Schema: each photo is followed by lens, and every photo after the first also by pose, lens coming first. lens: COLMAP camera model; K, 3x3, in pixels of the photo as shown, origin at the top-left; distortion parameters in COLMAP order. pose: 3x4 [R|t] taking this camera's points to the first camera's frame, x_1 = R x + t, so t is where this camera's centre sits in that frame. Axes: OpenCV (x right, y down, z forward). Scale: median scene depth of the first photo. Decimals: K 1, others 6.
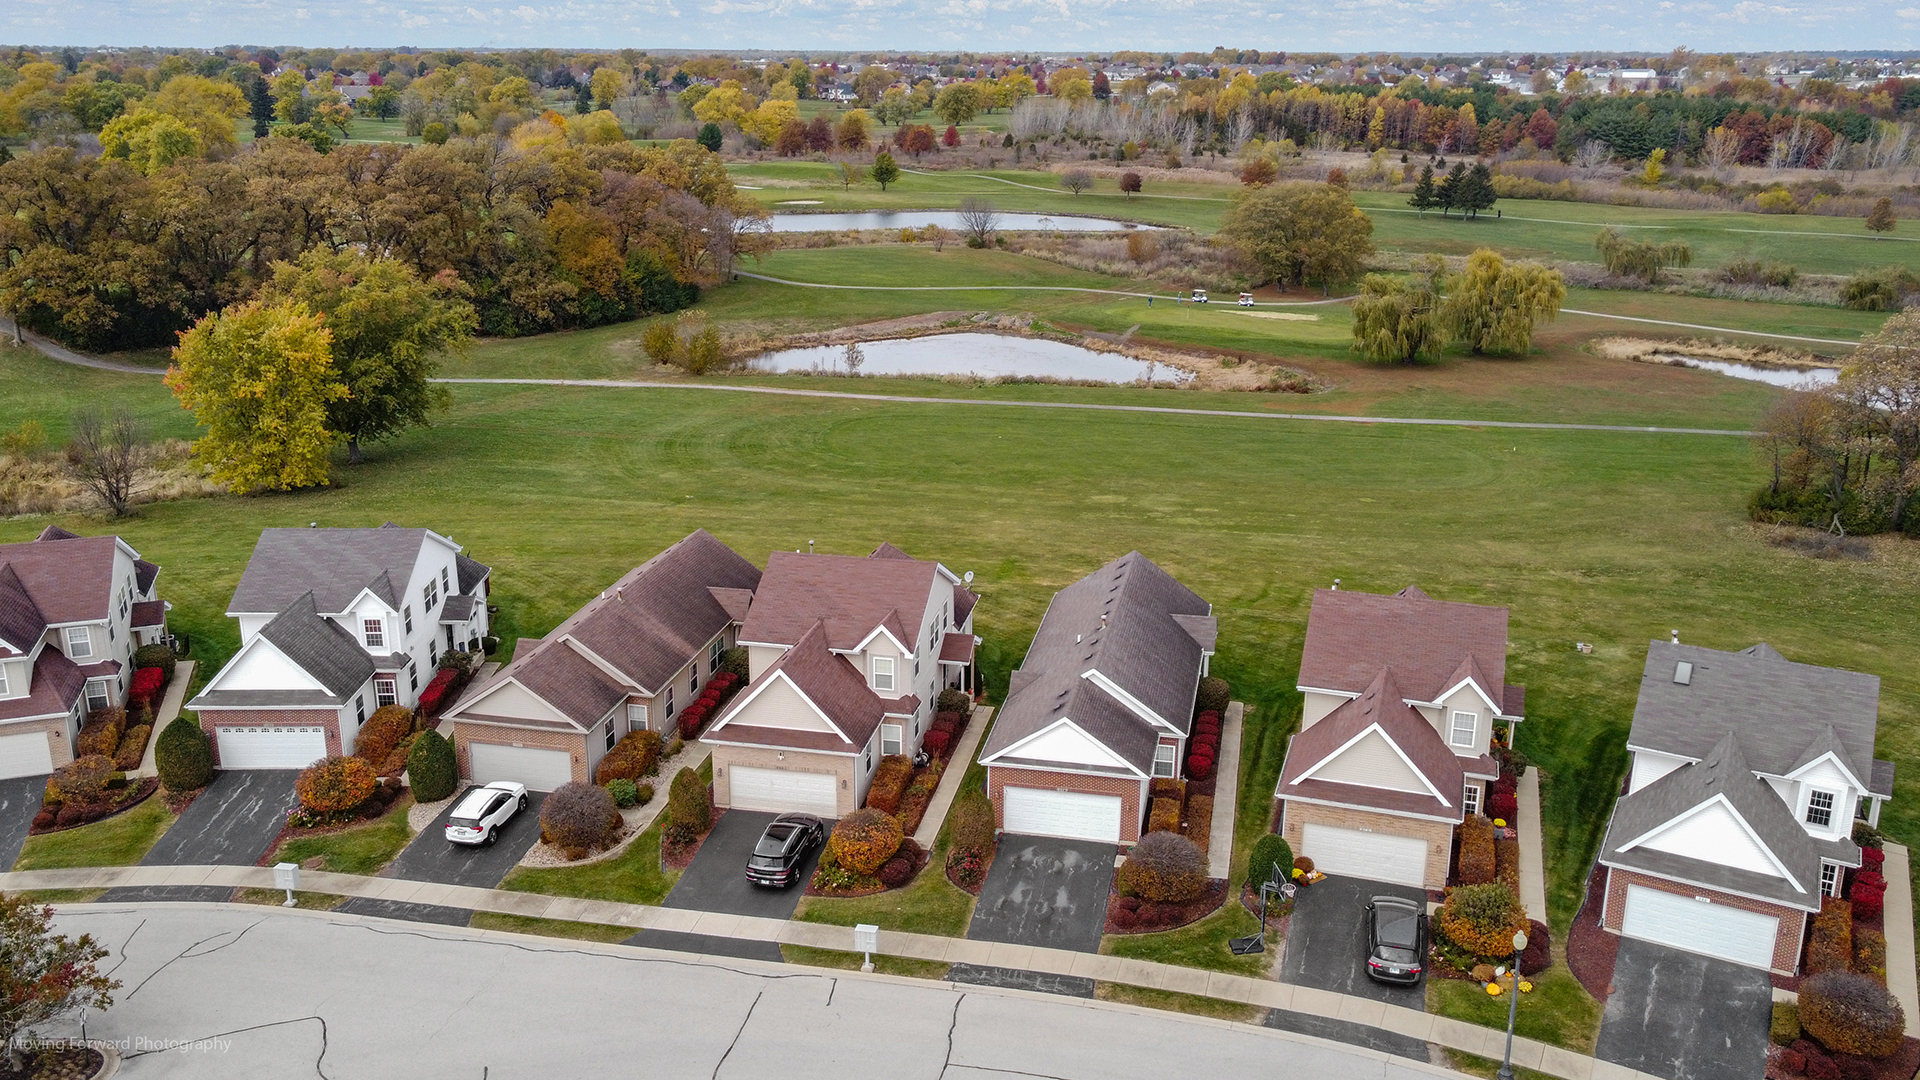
lens RADIAL K [[1566.0, 0, 960.0], [0, 1566.0, 540.0], [0, 0, 1]] dist [-0.004955, 0.042772]
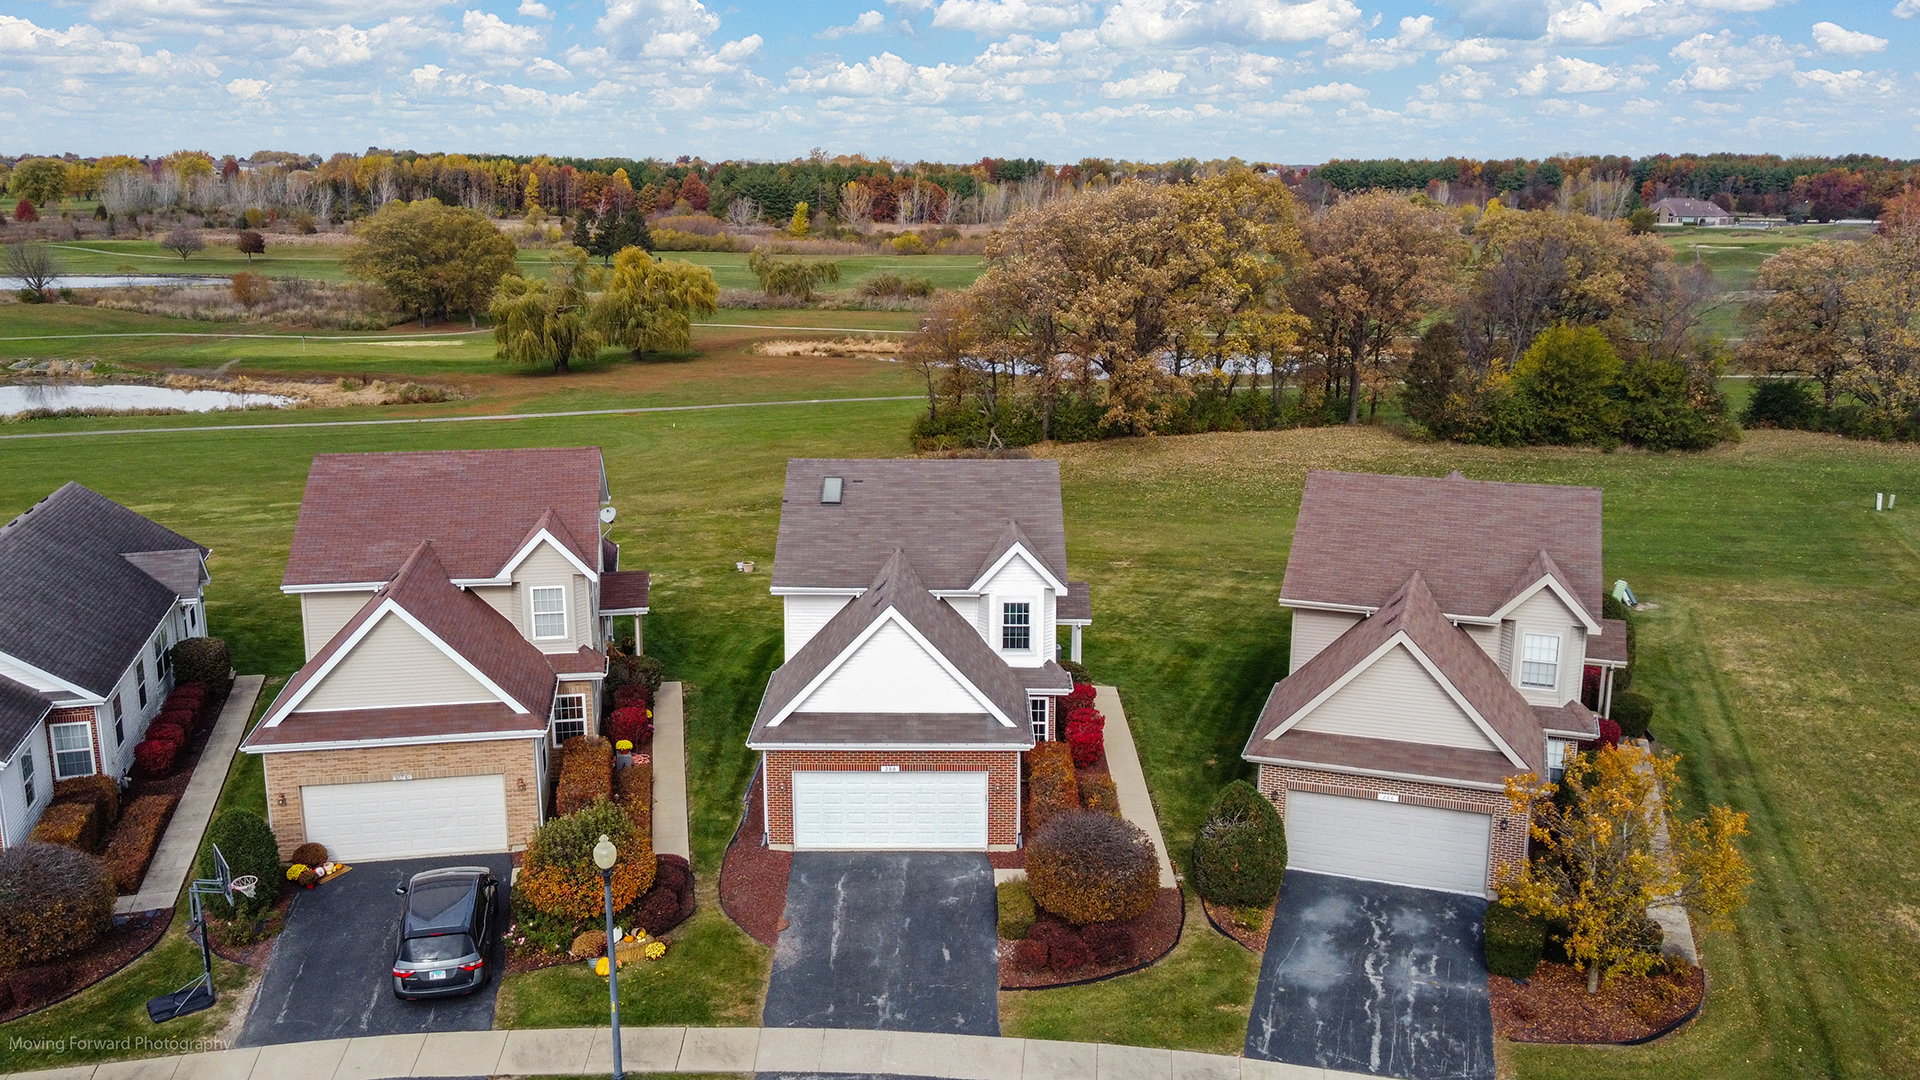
lens RADIAL K [[1577.5, 0, 960.0], [0, 1577.5, 540.0], [0, 0, 1]] dist [-0.000847, 0.036770]
pose [[0.877825, -0.111246, 0.465884, 0.050196], [0.142973, 0.989170, -0.033192, 0.042155], [-0.457146, 0.095746, 0.884223, 0.096629]]
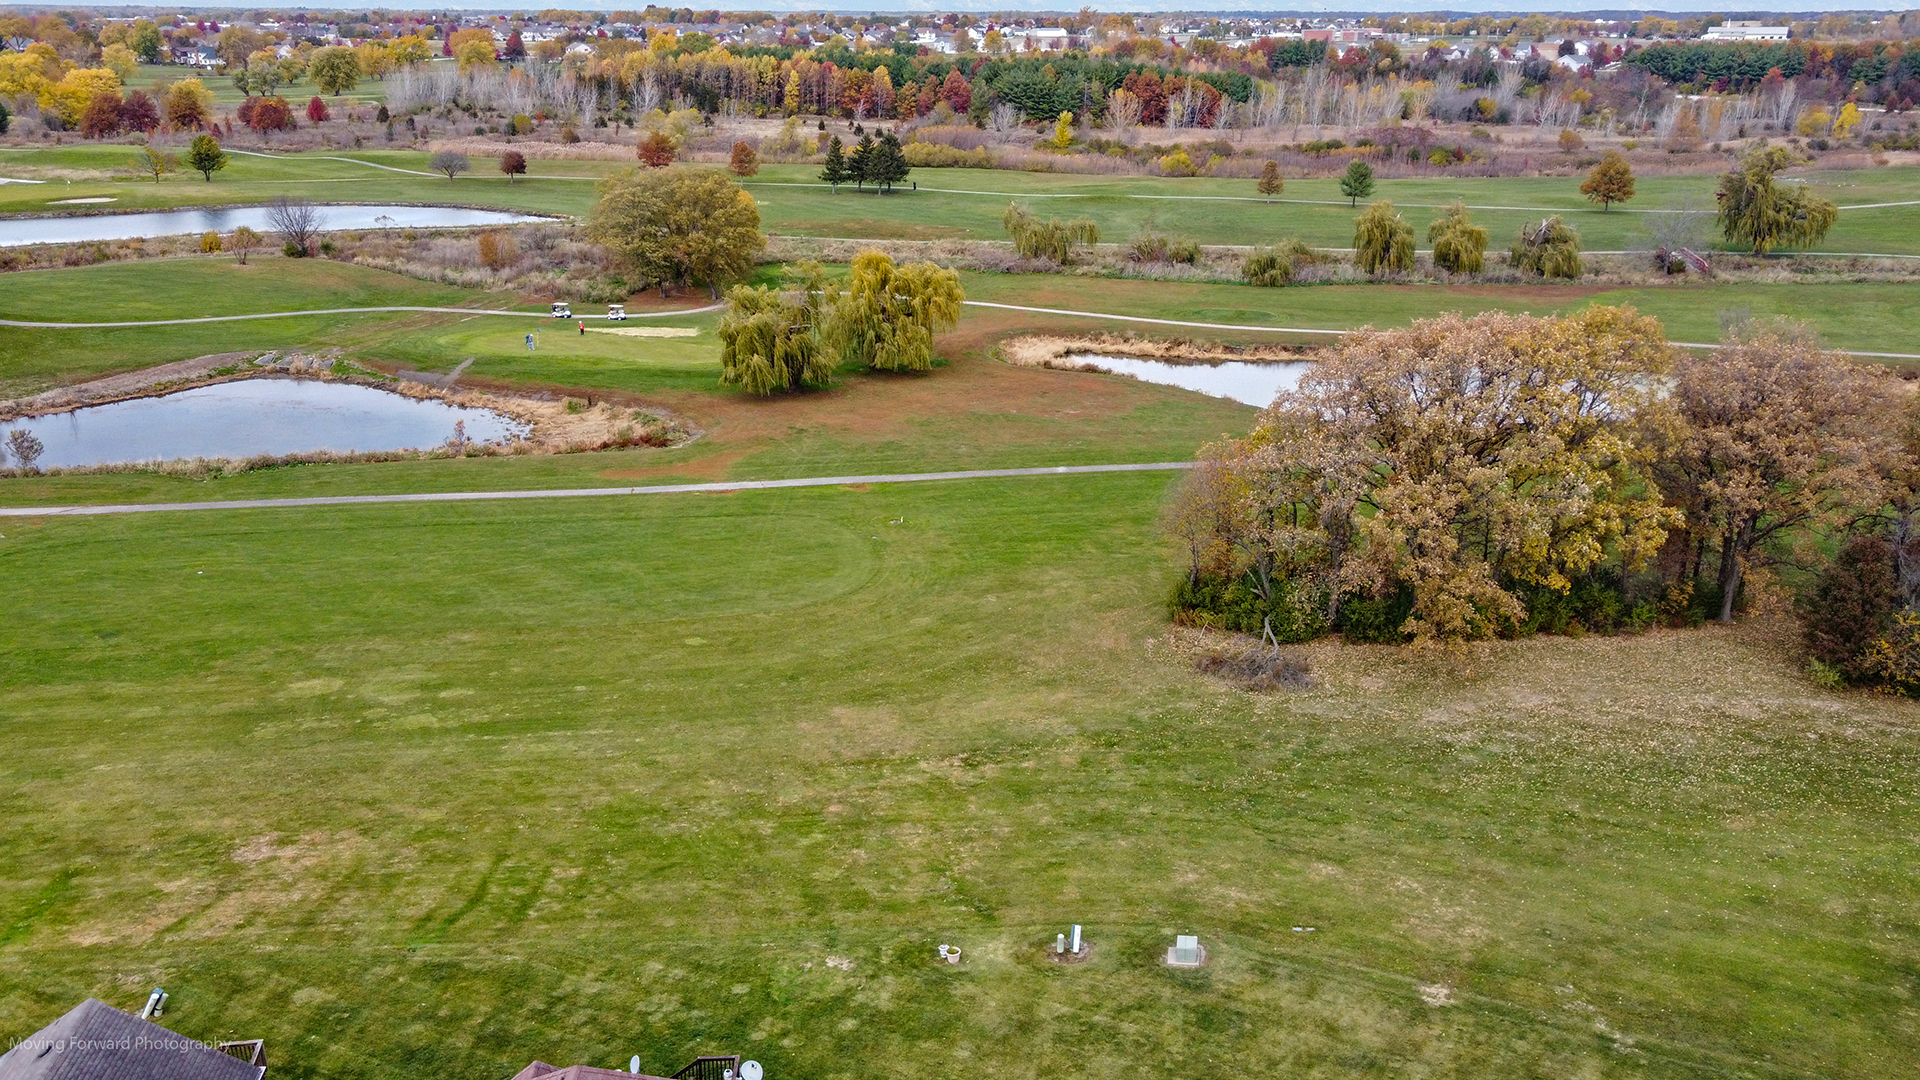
lens RADIAL K [[1566.0, 0, 960.0], [0, 1566.0, 540.0], [0, 0, 1]] dist [-0.004955, 0.042772]
pose [[0.944464, -0.105952, 0.311064, 0.094062], [0.098409, 0.994346, 0.039891, -0.054185], [-0.313532, -0.007064, 0.949551, 0.165259]]
